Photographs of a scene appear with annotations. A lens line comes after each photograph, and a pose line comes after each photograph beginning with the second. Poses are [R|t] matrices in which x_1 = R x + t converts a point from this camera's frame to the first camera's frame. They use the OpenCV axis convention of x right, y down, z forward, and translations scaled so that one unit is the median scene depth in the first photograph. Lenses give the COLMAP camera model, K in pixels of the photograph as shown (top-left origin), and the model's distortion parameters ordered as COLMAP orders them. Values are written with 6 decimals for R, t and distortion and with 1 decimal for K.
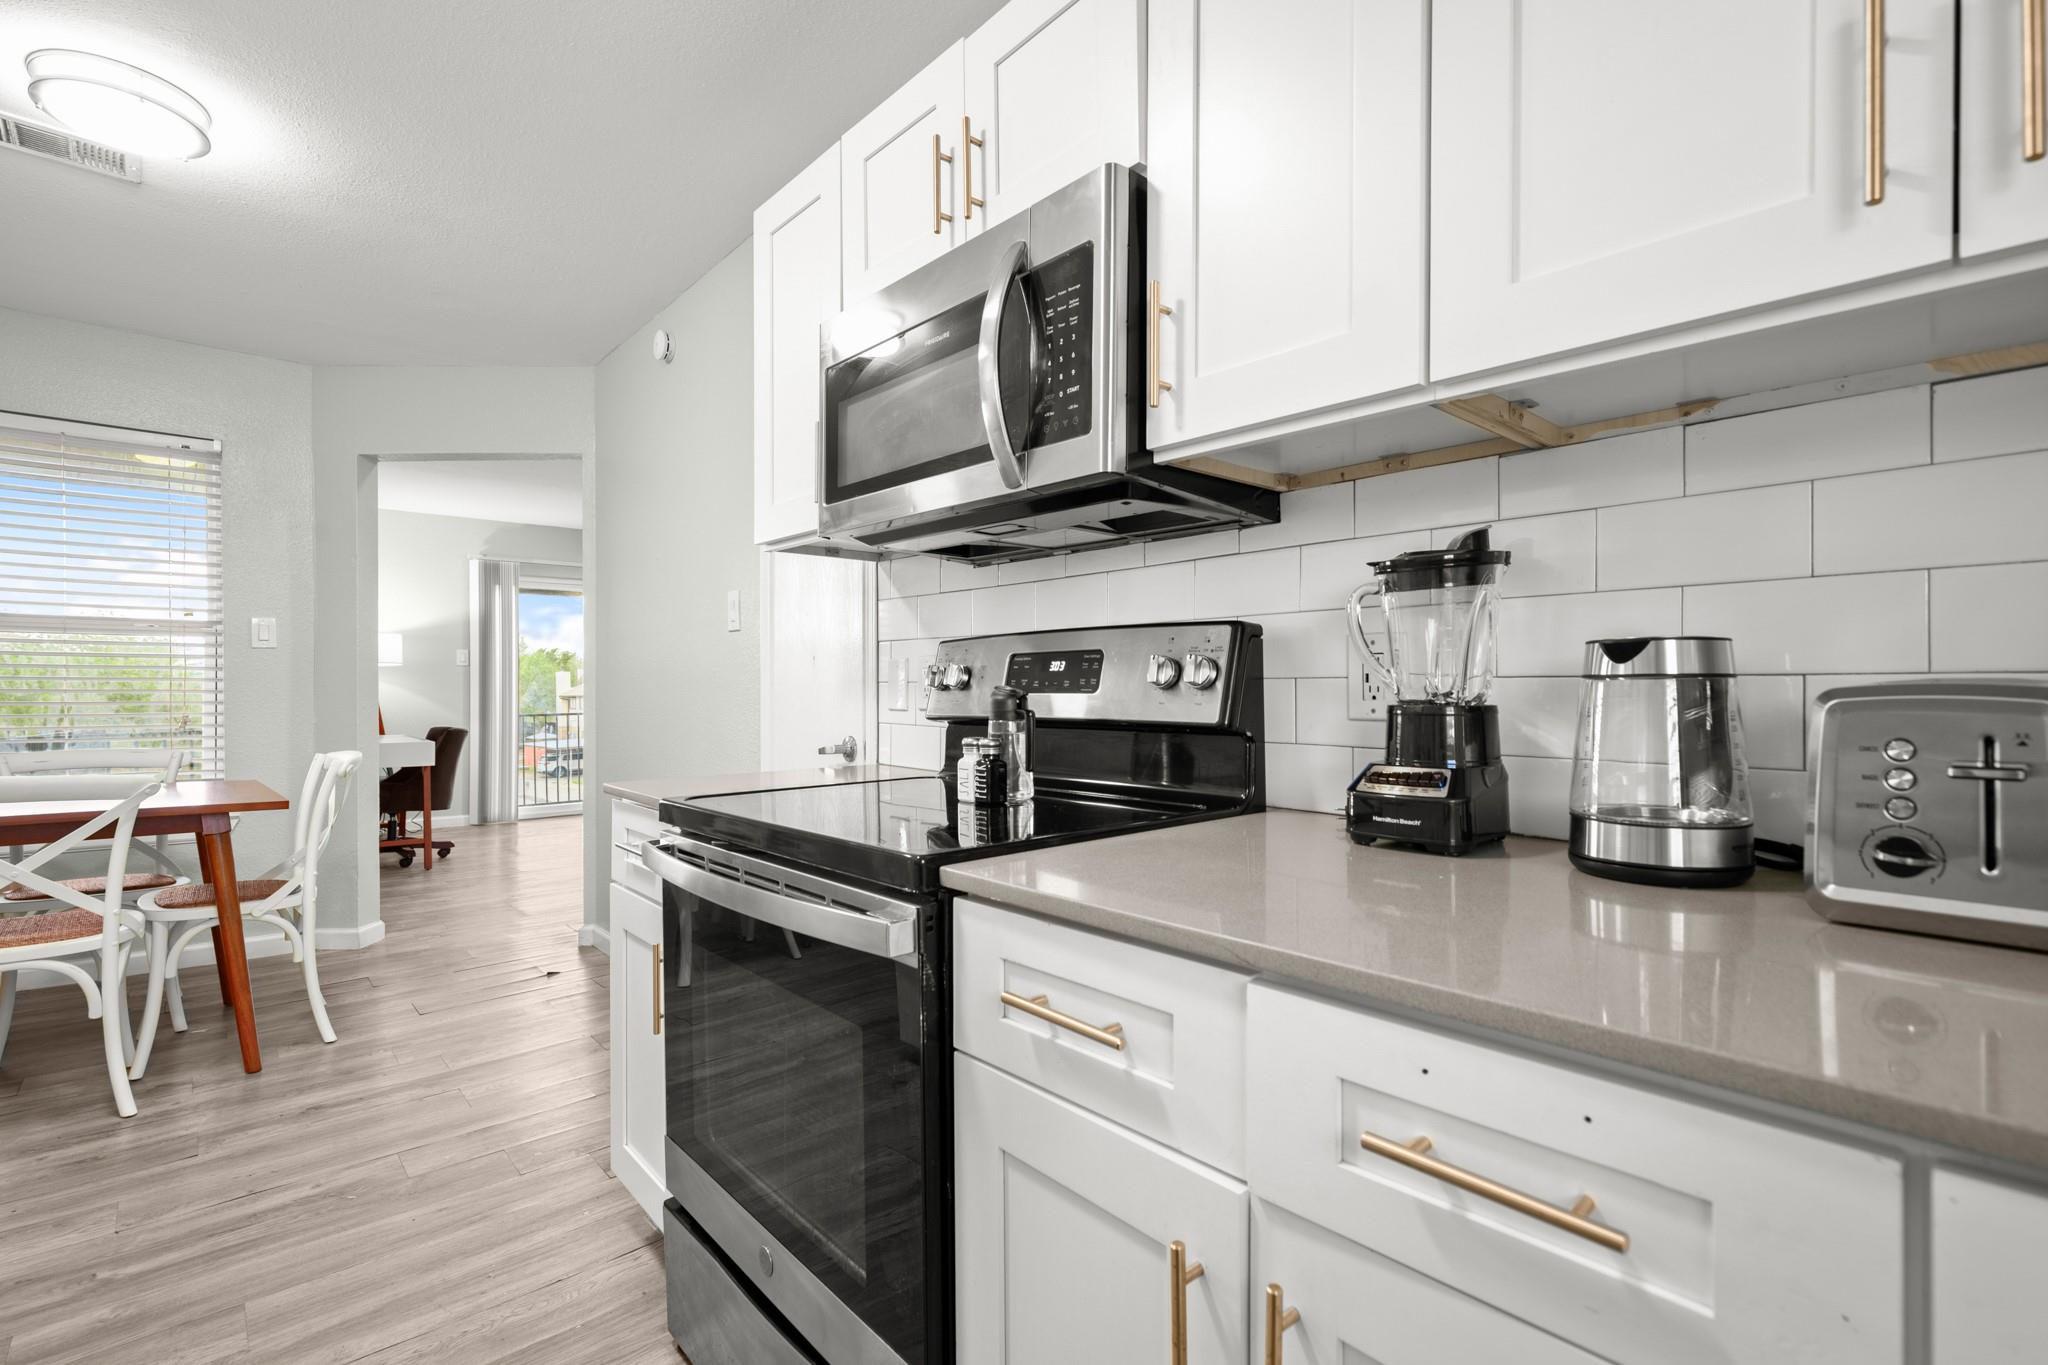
lens RADIAL K [[929.2, 0, 1027.4], [0, 929.2, 690.6], [0, 0, 1]] dist [-0.008044, -0.000838]
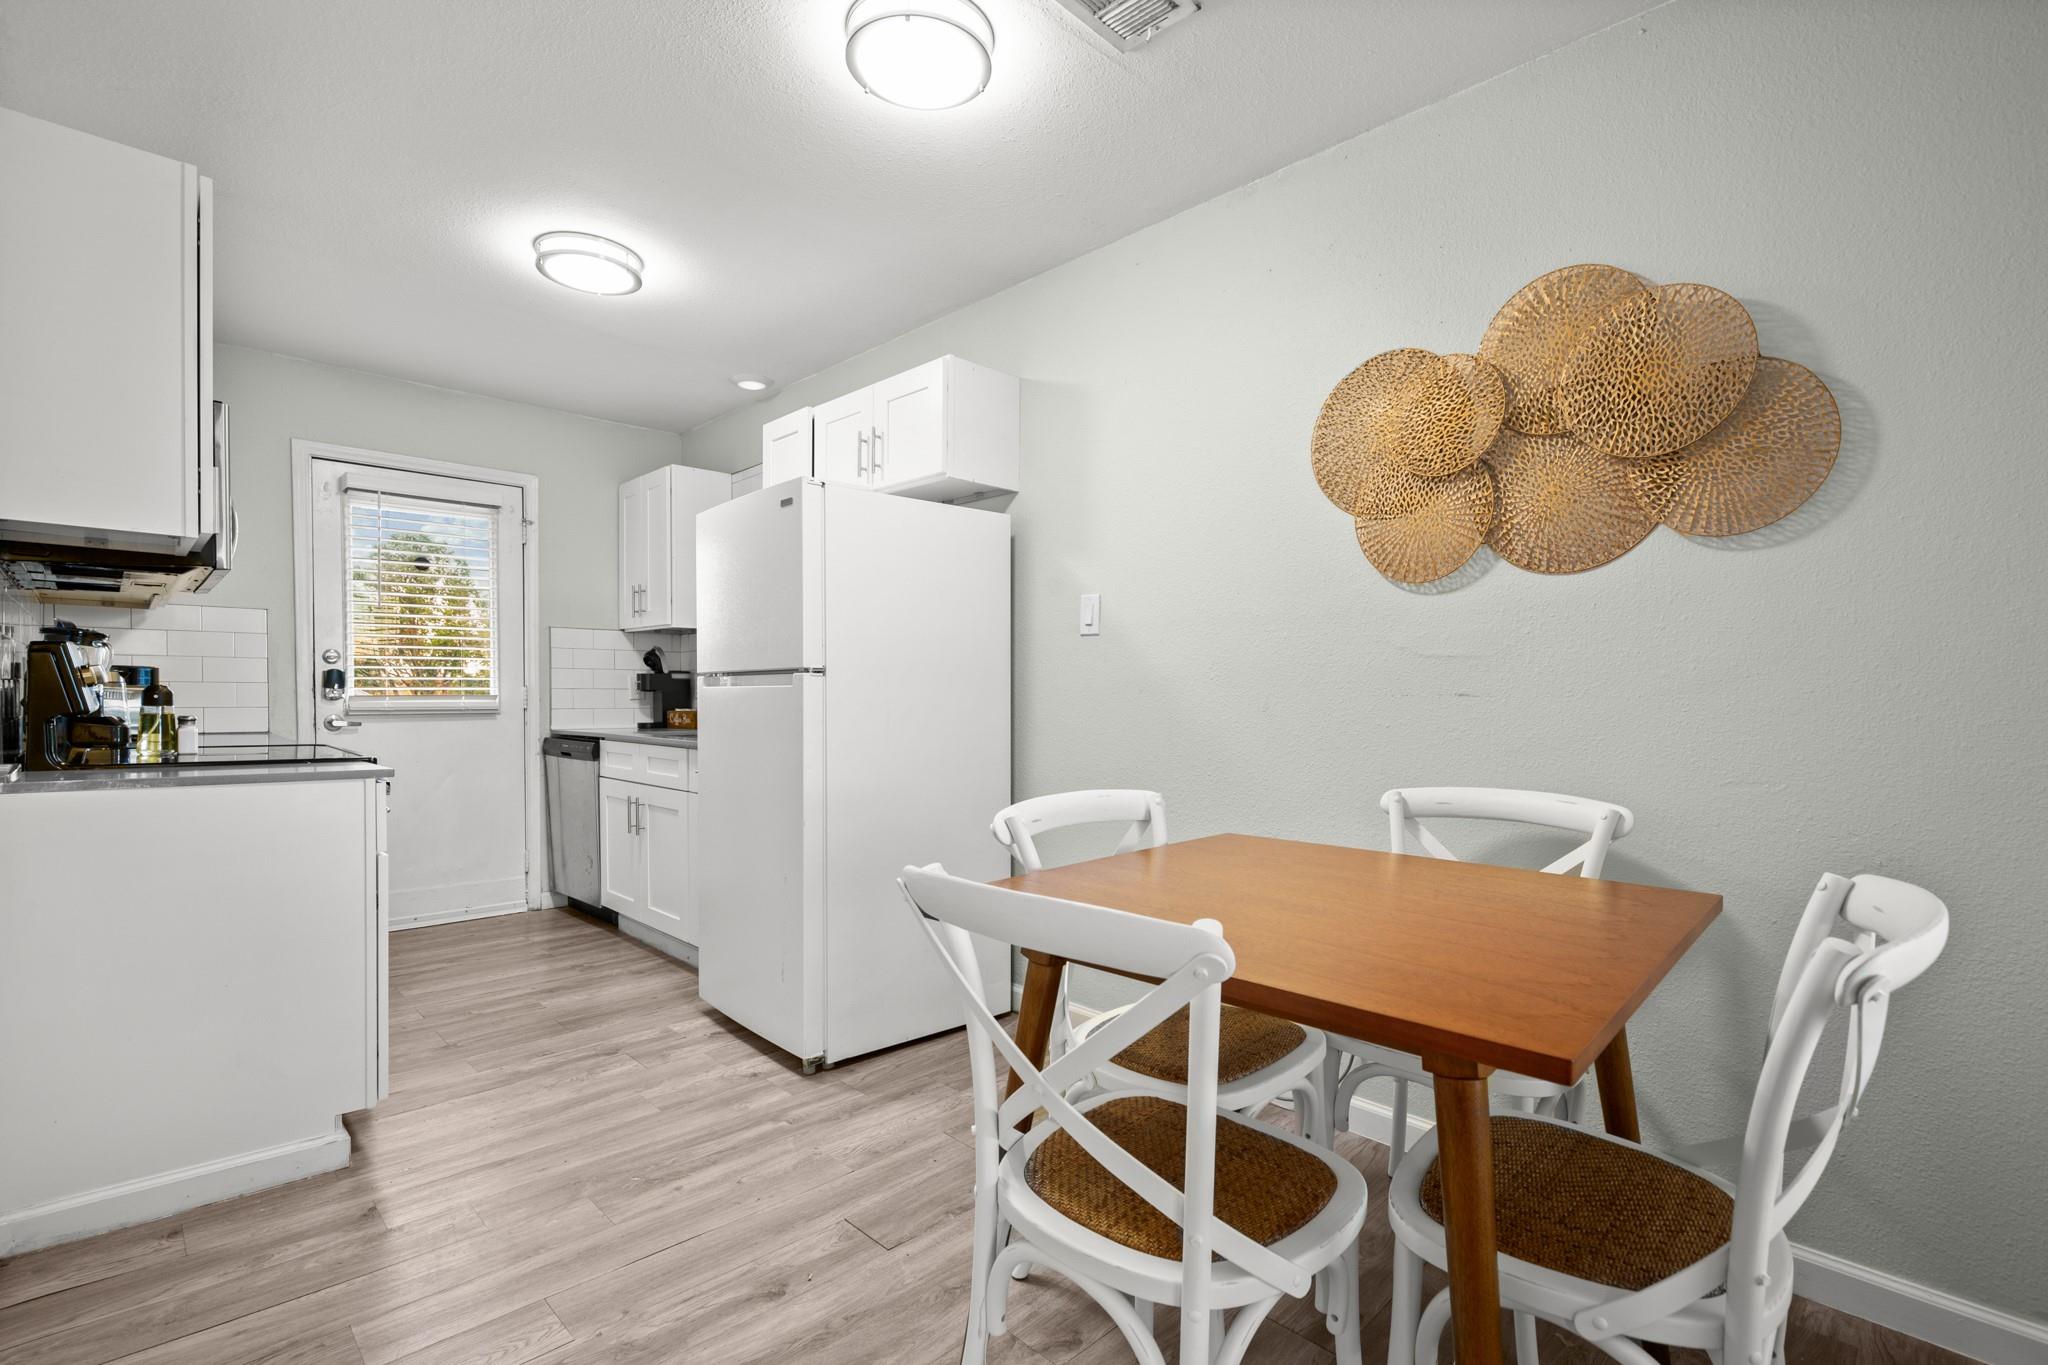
lens RADIAL K [[929.2, 0, 1028.5], [0, 929.2, 695.7], [0, 0, 1]] dist [-0.008044, -0.000838]
pose [[-0.998734, -0.008678, -0.049554, -1.373302], [-0.008872, 0.999954, 0.003689, -0.004450], [0.049520, 0.004124, -0.998765, 2.529850]]
